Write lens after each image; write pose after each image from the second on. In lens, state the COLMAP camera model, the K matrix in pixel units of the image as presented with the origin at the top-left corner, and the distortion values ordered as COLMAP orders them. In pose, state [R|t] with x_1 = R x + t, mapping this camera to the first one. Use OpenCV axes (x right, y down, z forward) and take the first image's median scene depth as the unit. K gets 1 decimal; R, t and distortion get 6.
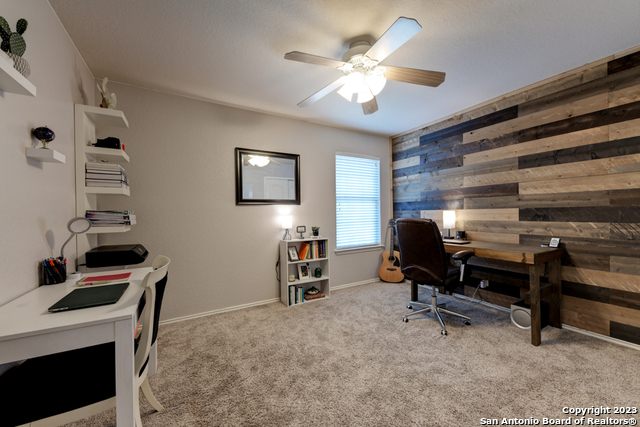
lens RADIAL K [[244.2, 0, 317.9], [0, 244.2, 214.4], [0, 0, 1]] dist [0.004236, -0.000071]
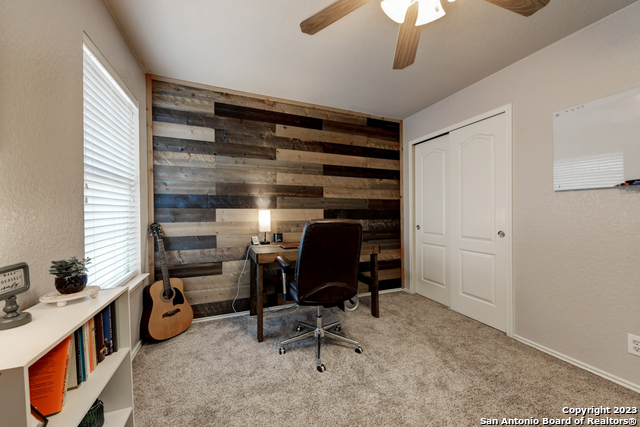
lens RADIAL K [[244.2, 0, 319.2], [0, 244.2, 209.5], [0, 0, 1]] dist [0.004236, -0.000071]
pose [[0.120031, 0.015500, 0.992649, -0.275205], [-0.000492, 0.999879, -0.015553, -0.004720], [-0.992770, 0.001378, 0.120024, 0.754707]]
